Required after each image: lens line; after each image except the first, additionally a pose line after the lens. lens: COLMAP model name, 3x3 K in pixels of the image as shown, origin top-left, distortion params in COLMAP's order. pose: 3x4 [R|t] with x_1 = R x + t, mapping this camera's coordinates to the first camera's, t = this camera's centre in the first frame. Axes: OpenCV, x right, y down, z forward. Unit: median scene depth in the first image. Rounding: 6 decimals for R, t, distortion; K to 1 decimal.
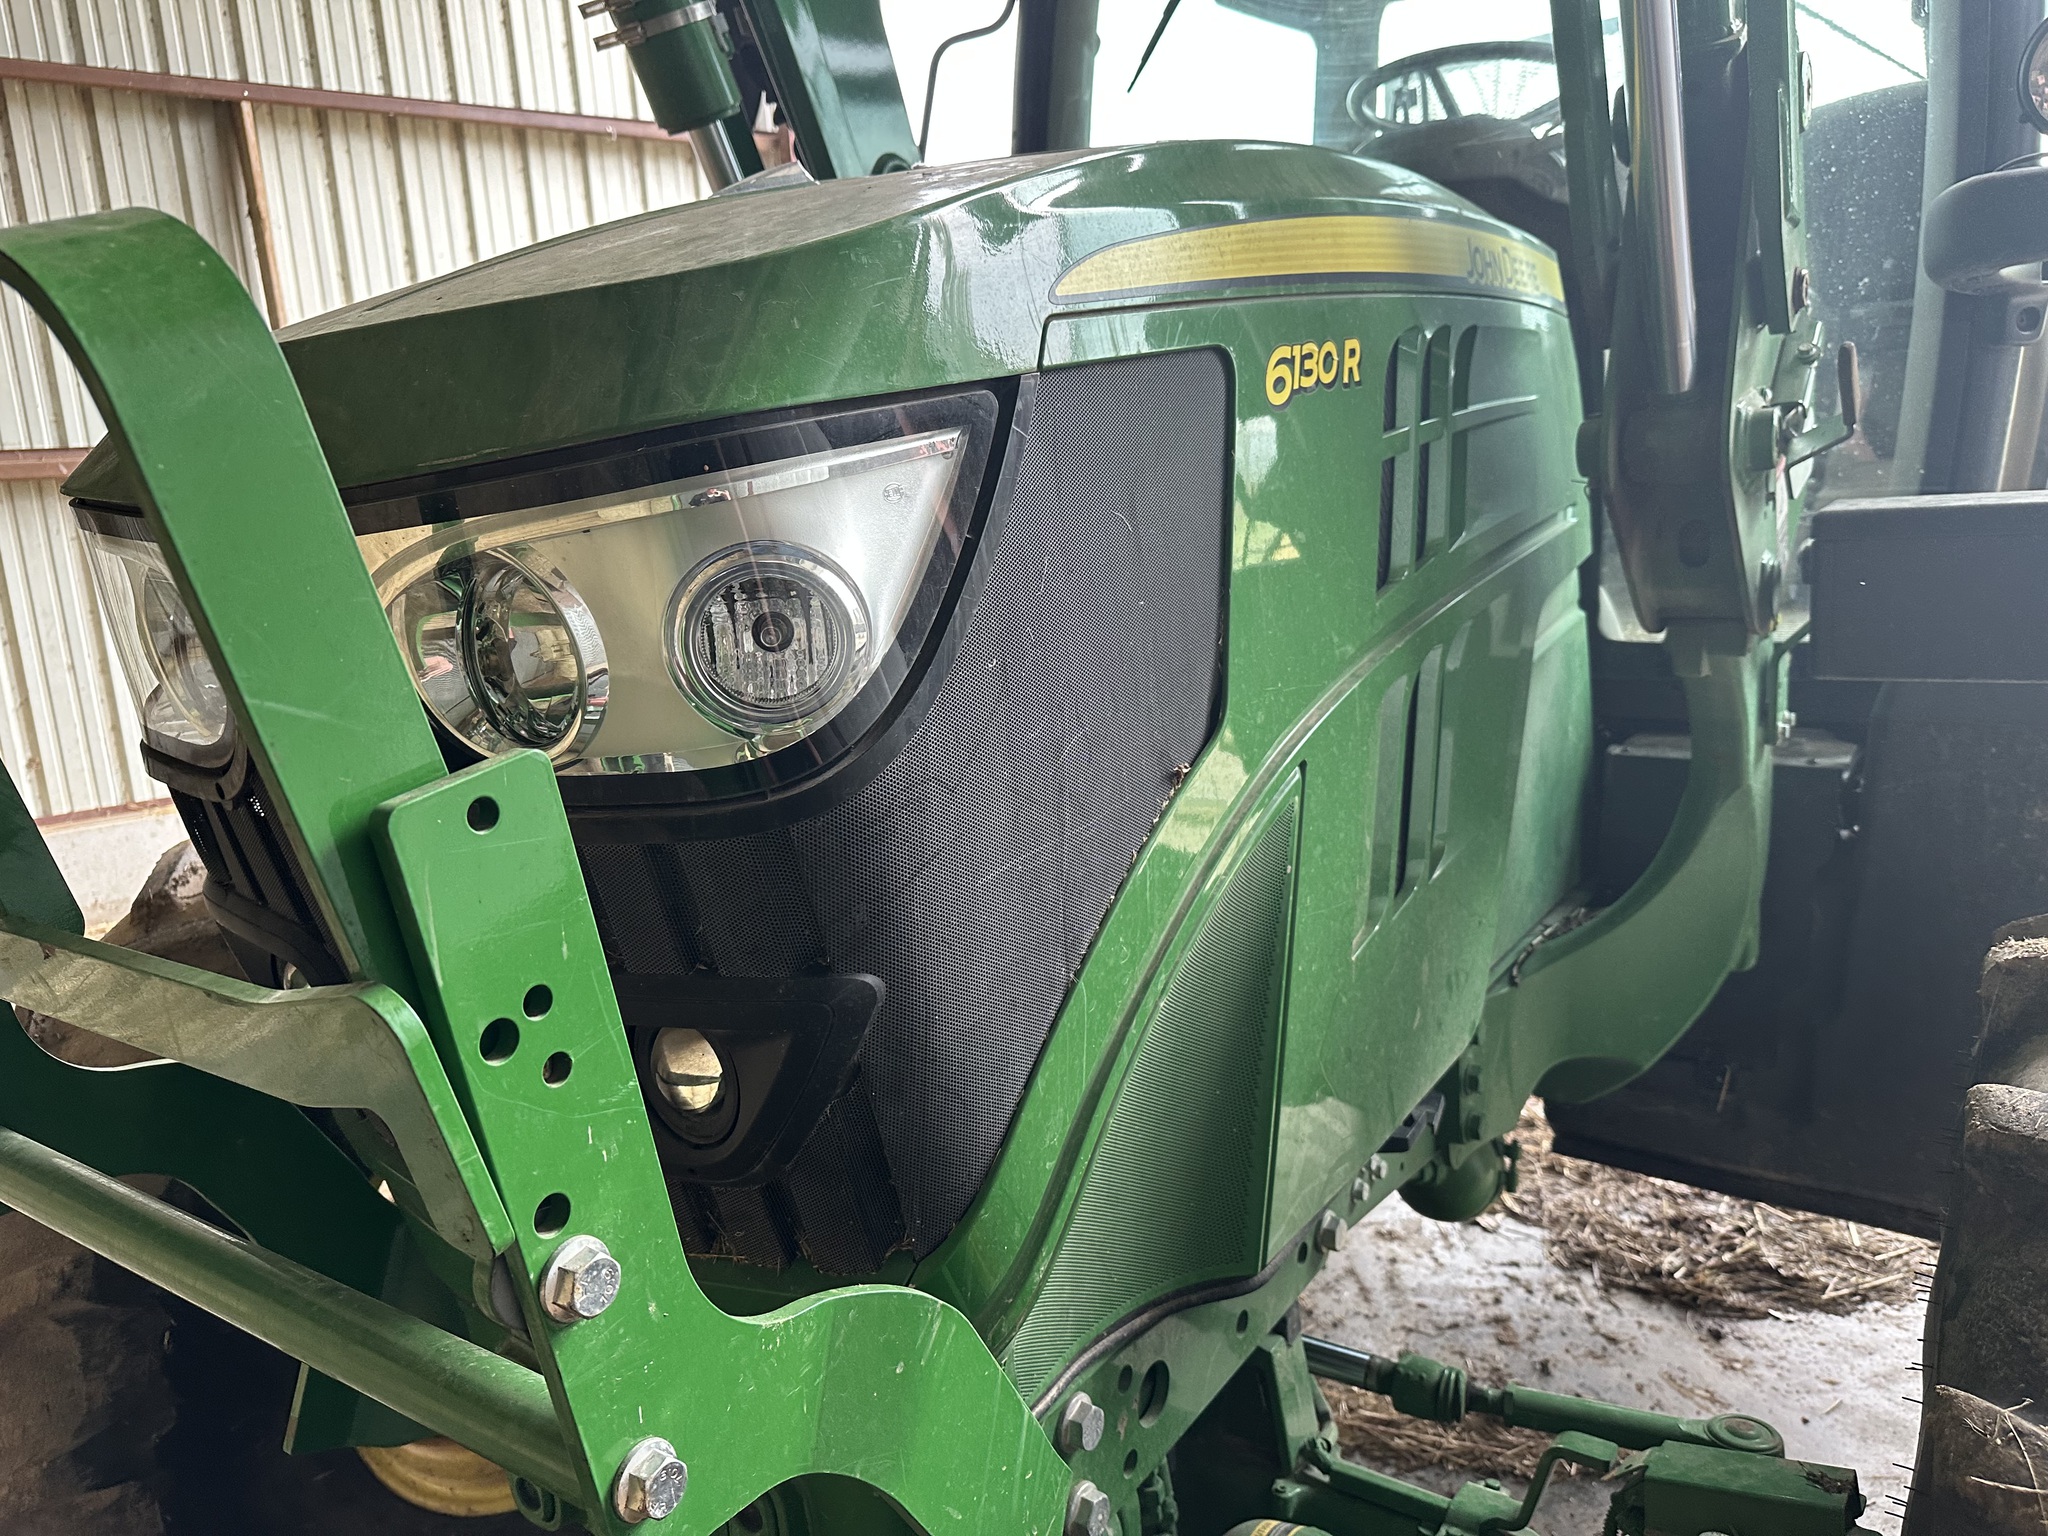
lens RADIAL K [[1421.4, 0, 996.5], [0, 1421.4, 759.4], [0, 0, 1]] dist [0.072260, -0.101211]
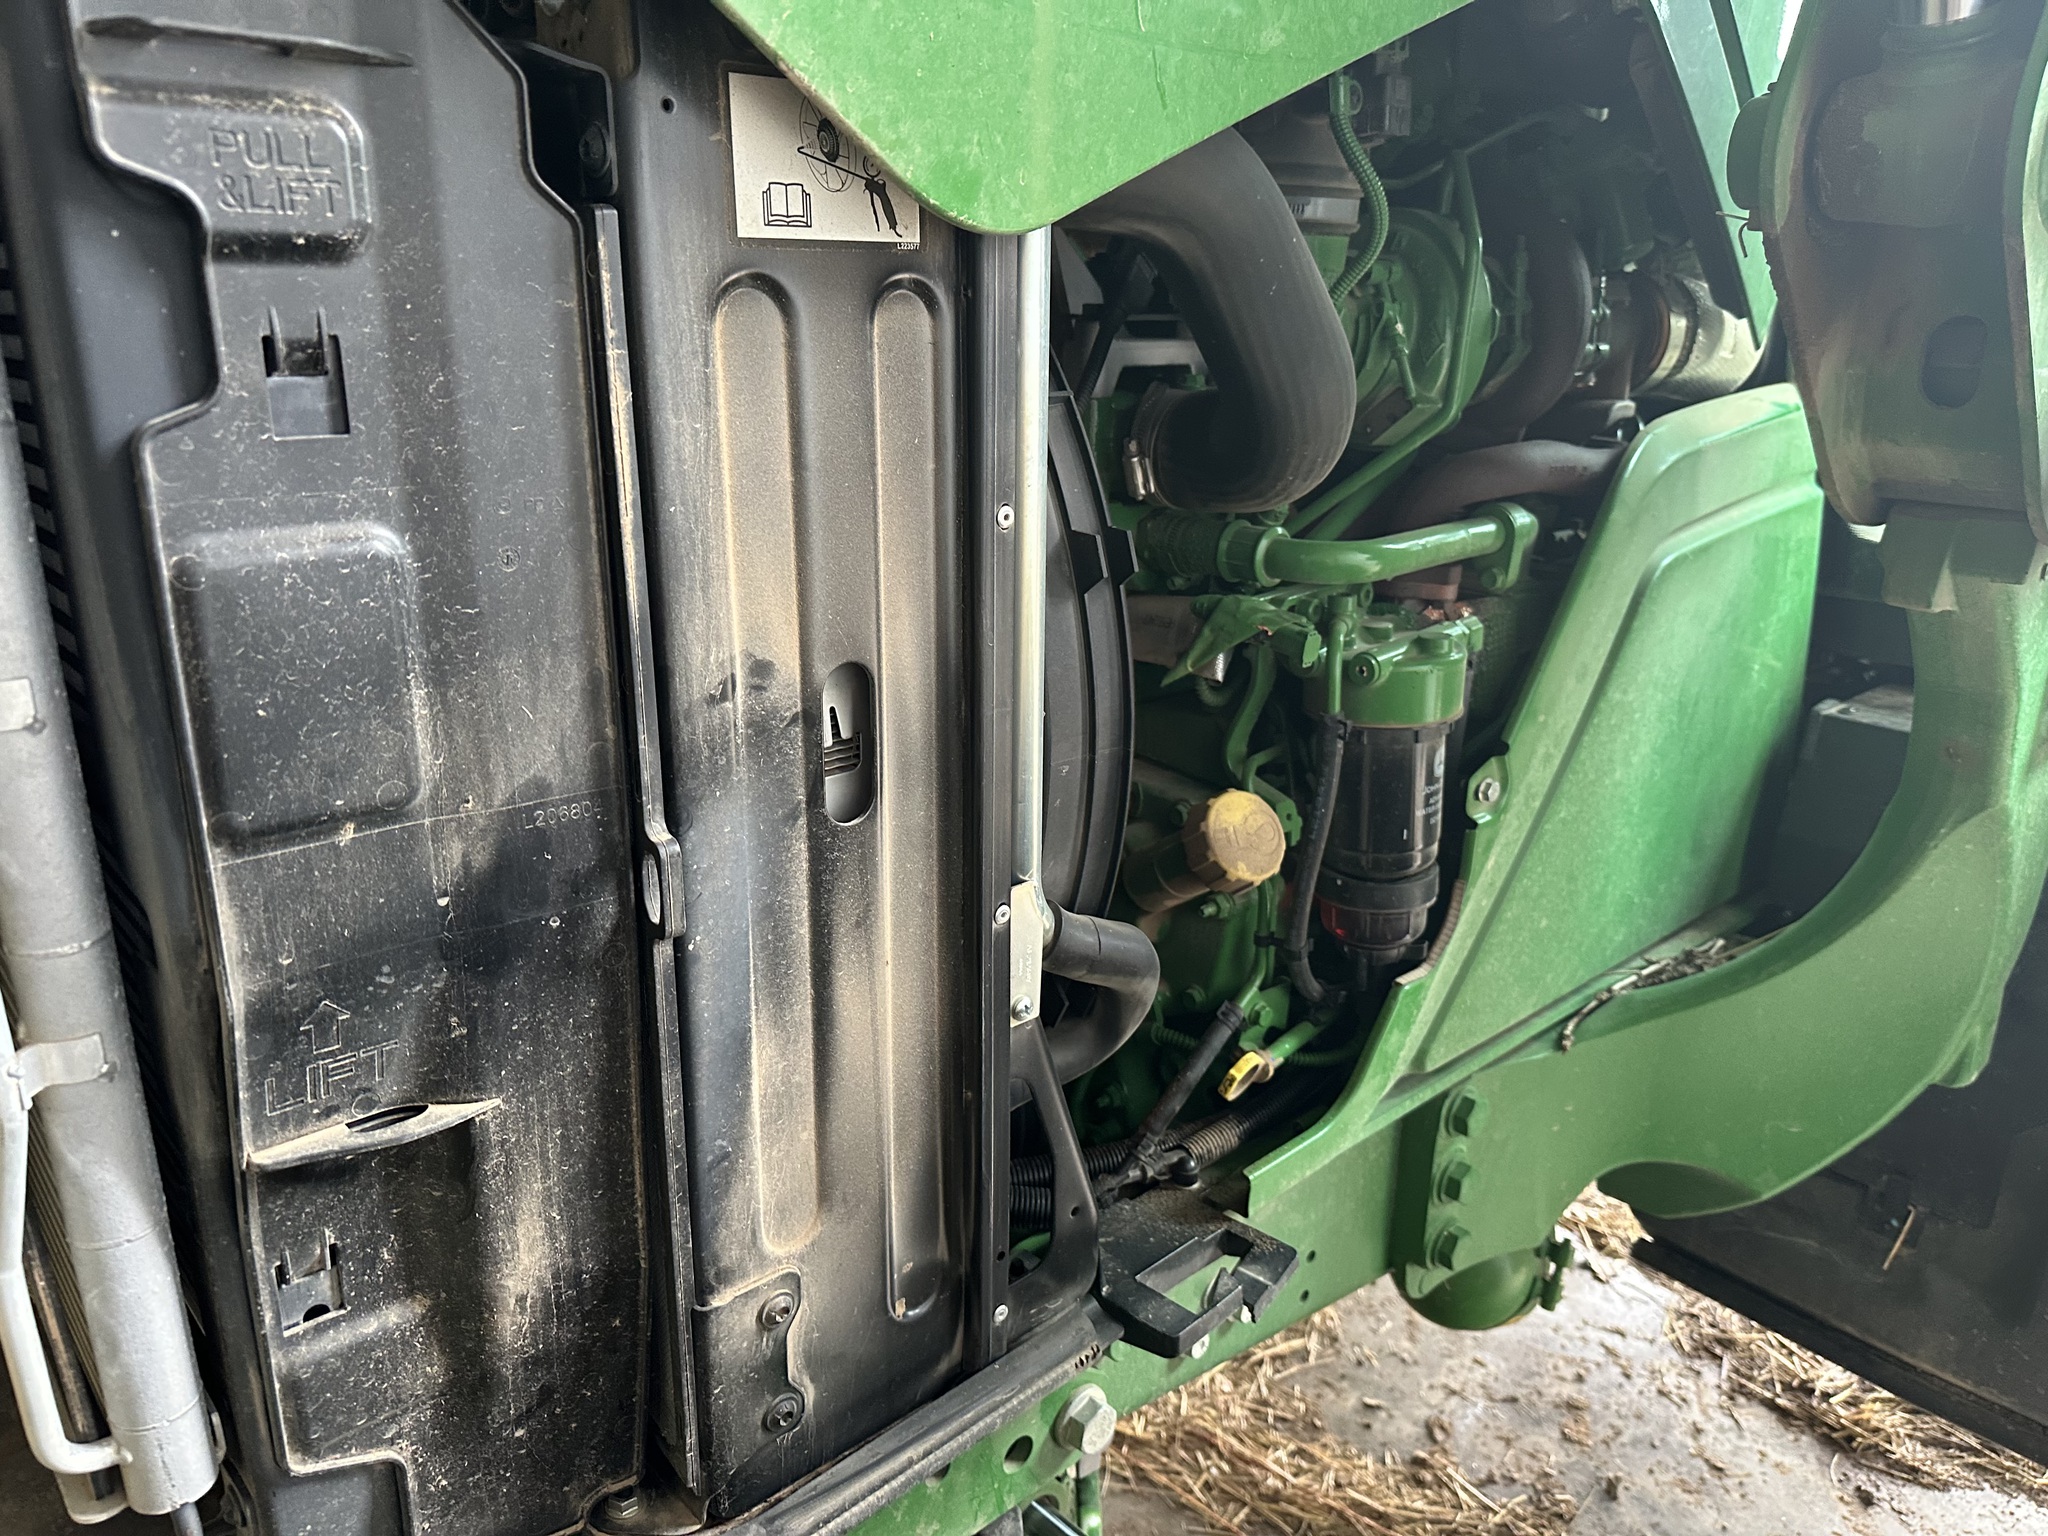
lens RADIAL K [[1440.6, 0, 1000.7], [0, 1440.6, 737.4], [0, 0, 1]] dist [0.004020, -0.009952]
pose [[0.971511, 0.147466, -0.185527, 0.143691], [-0.127266, 0.985003, 0.116499, -0.016610], [0.199924, -0.089569, 0.975709, 0.217854]]
